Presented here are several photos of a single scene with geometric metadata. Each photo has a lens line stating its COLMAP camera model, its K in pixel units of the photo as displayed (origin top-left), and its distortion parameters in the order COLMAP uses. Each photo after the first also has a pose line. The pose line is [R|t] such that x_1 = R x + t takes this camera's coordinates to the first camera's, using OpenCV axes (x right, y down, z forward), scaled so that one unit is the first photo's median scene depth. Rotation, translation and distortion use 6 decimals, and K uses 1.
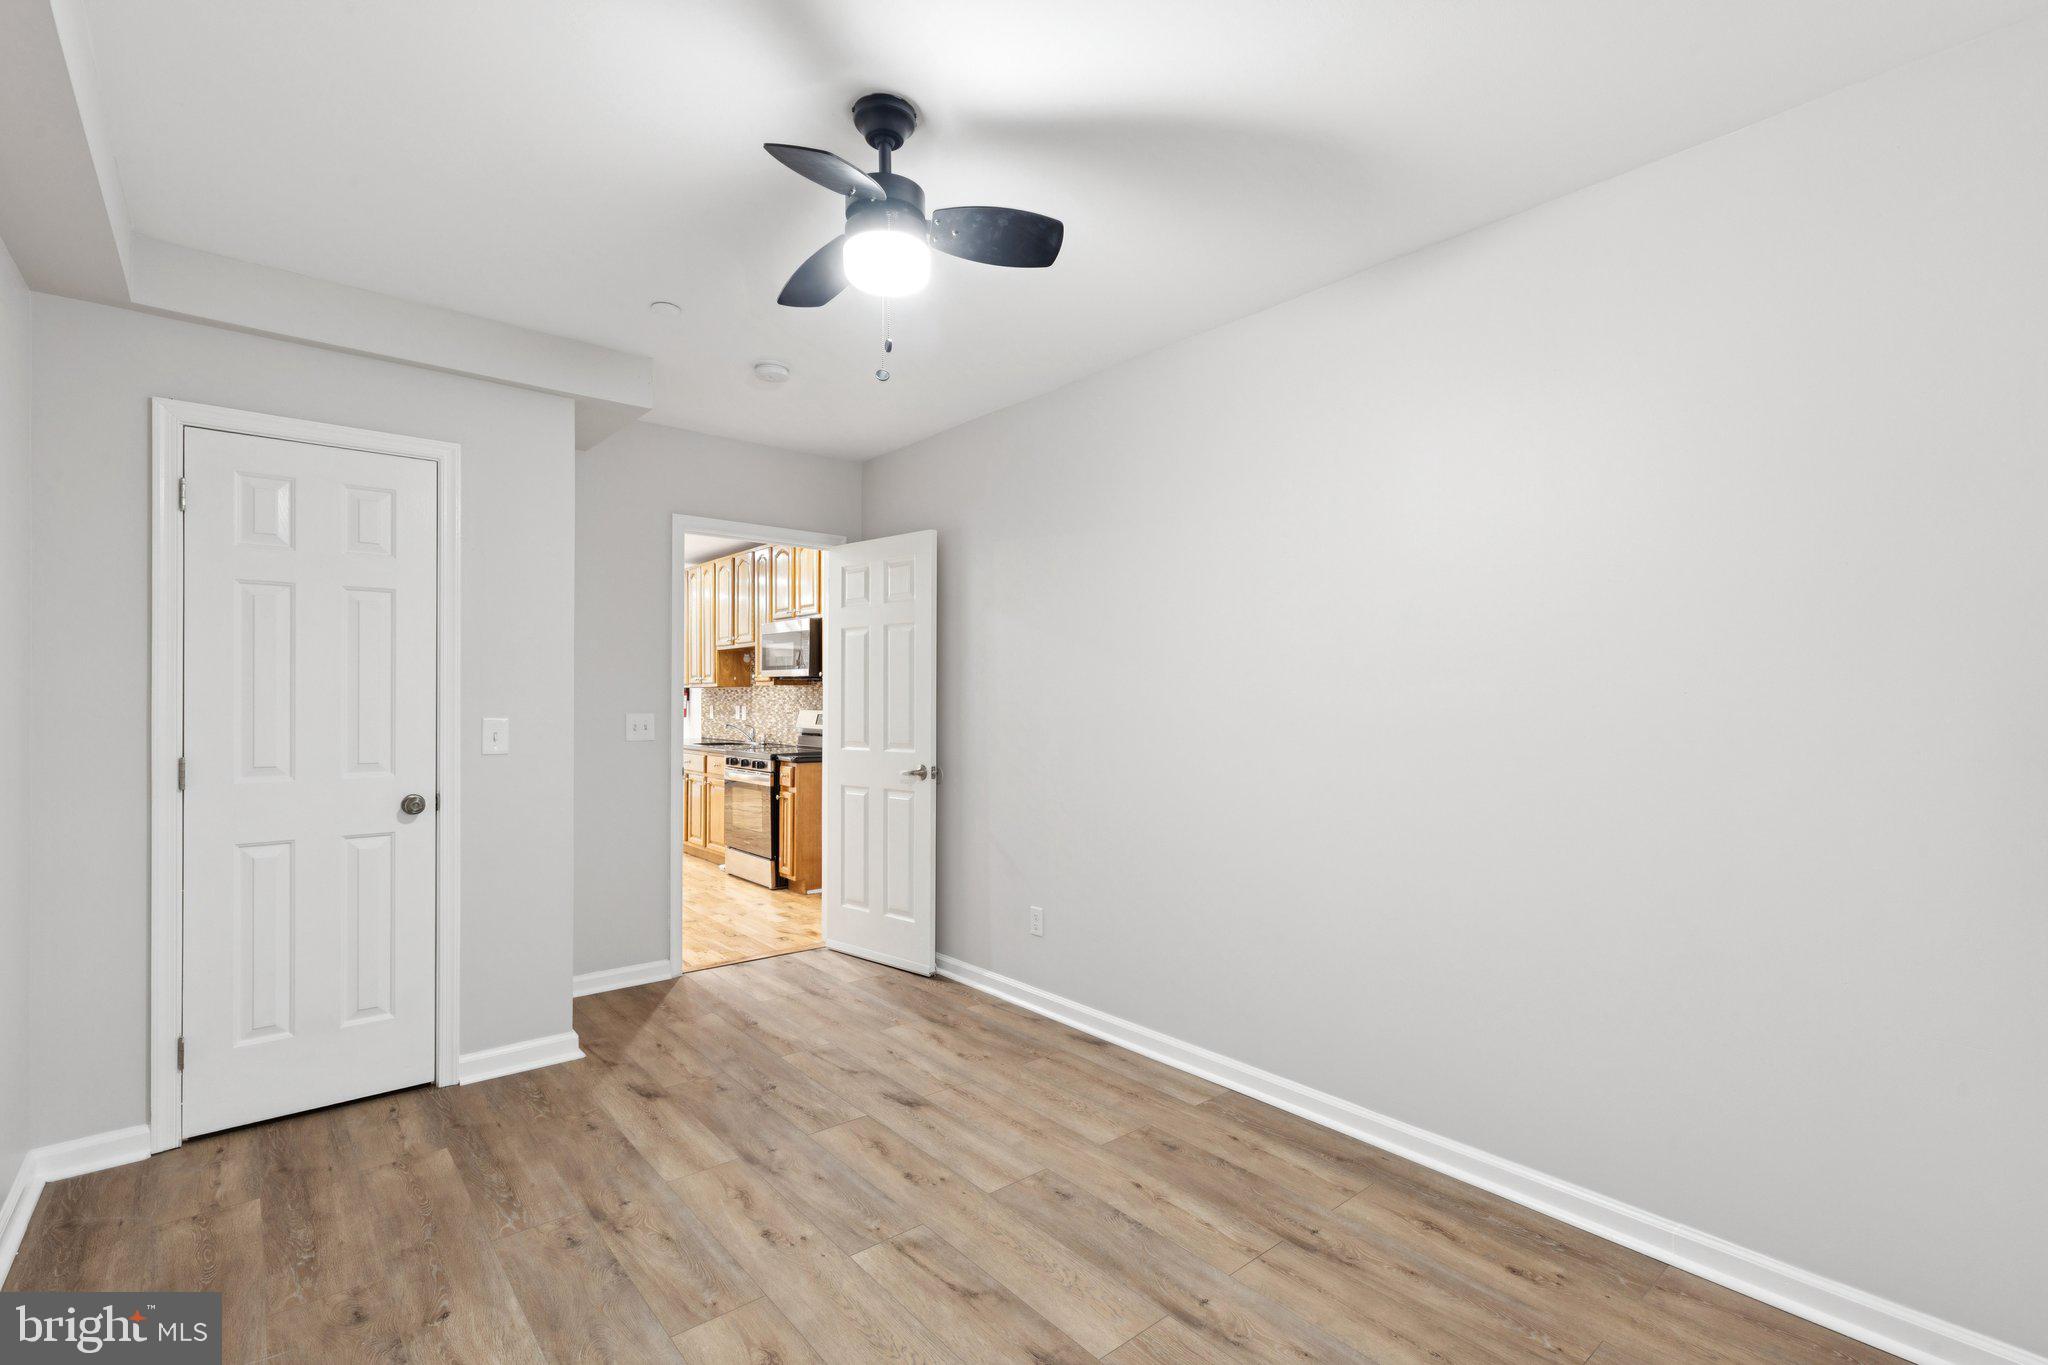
lens RADIAL K [[954.2, 0, 1027.7], [0, 954.2, 693.2], [0, 0, 1]] dist [0.013640, -0.004245]
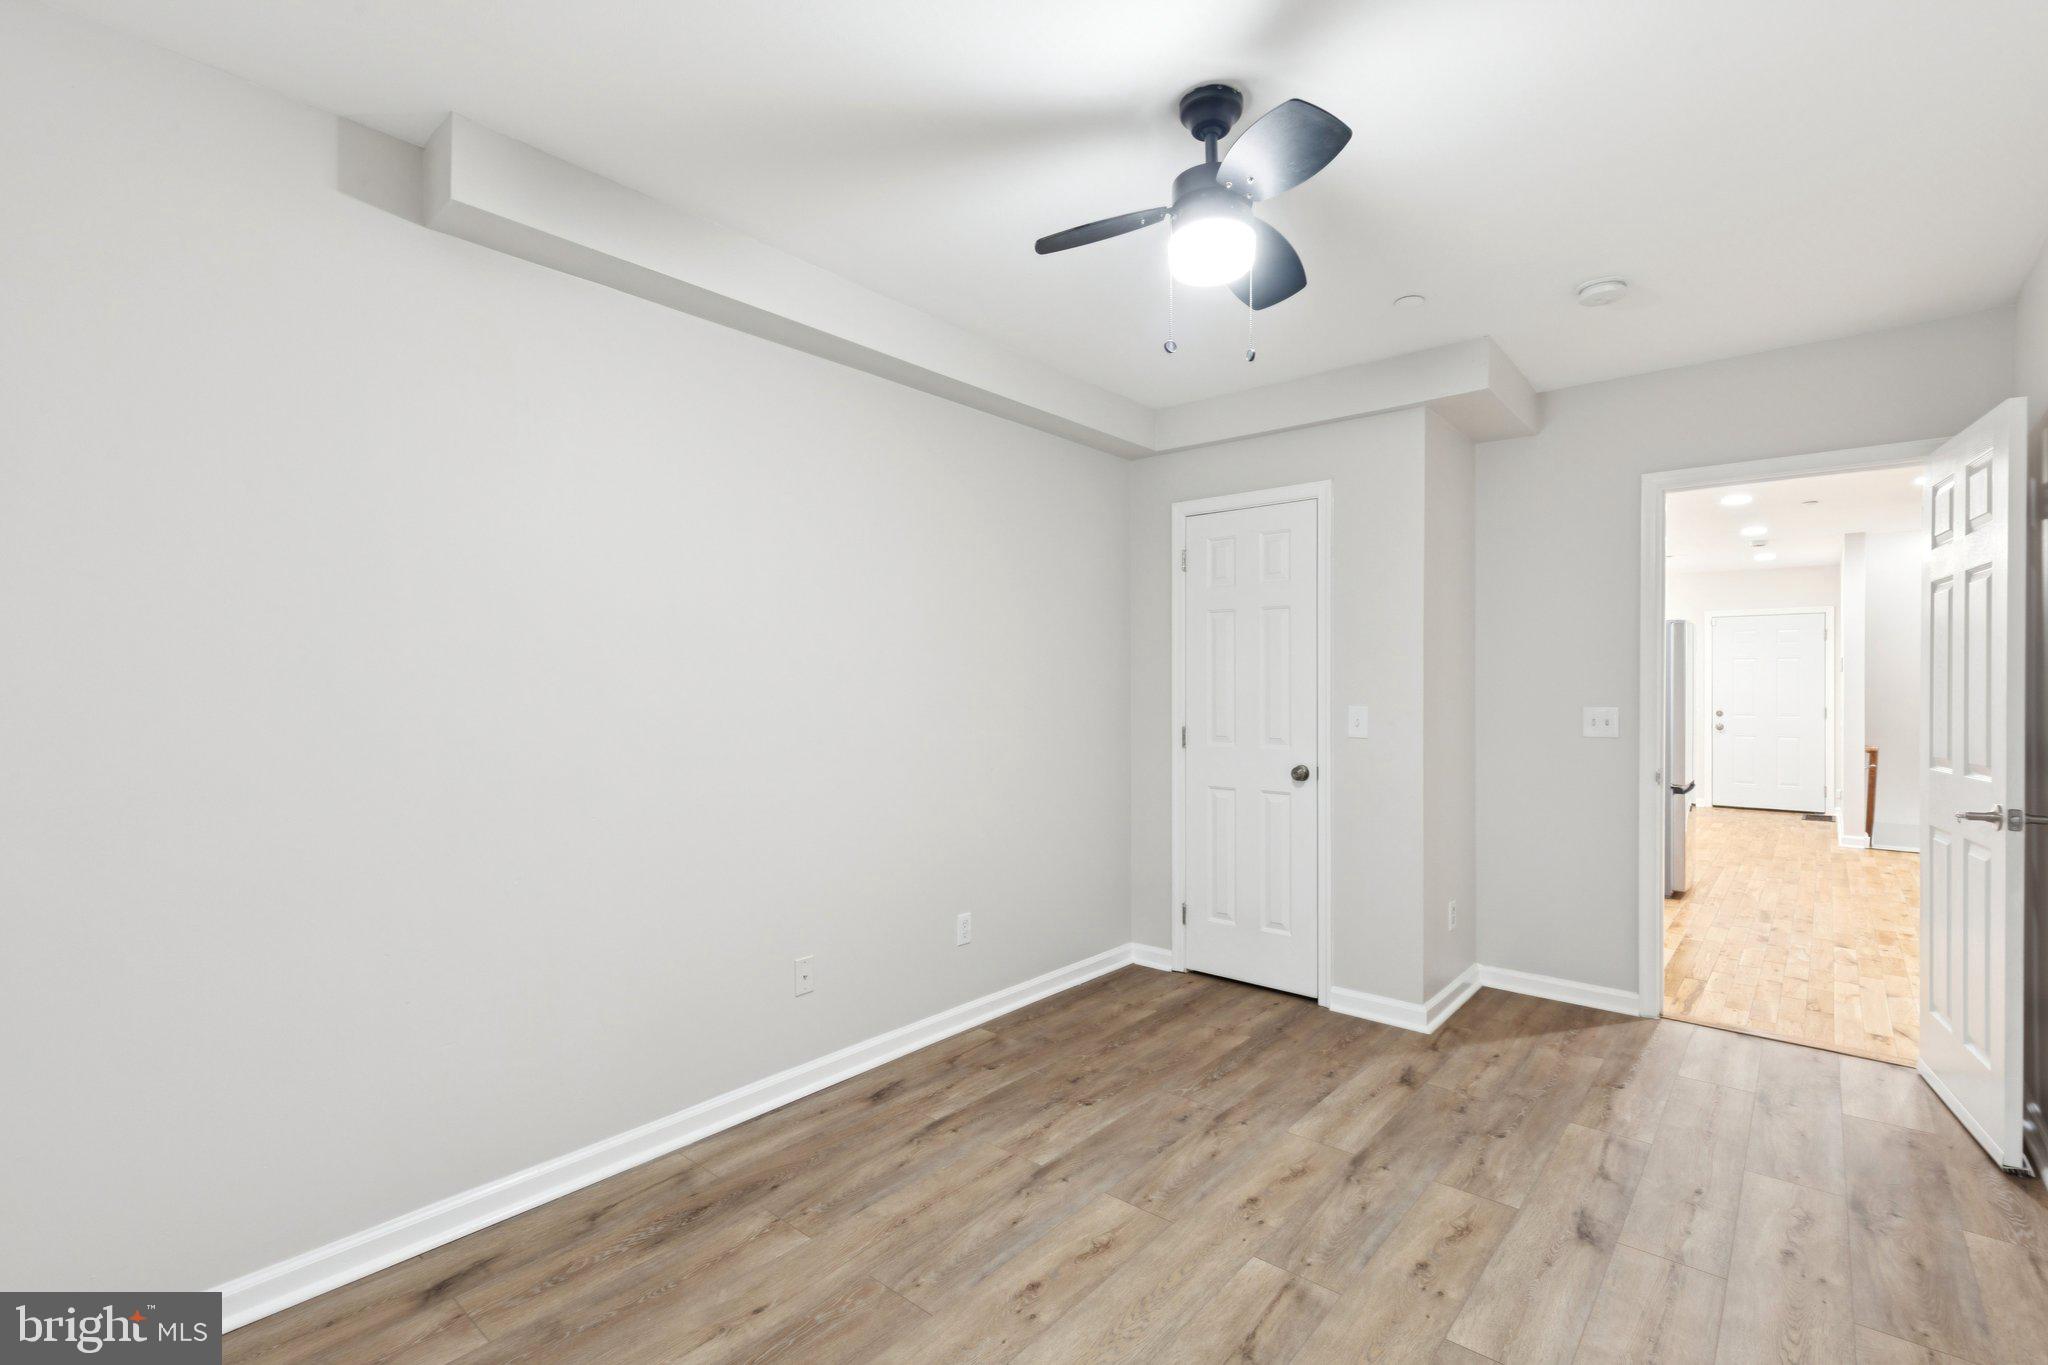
lens RADIAL K [[954.2, 0, 1031.7], [0, 954.2, 683.2], [0, 0, 1]] dist [0.013640, -0.004245]
pose [[0.132103, -0.005382, -0.991221, 0.581180], [0.003921, 0.999980, -0.004907, 0.001540], [0.991228, -0.003239, 0.132122, 0.490671]]
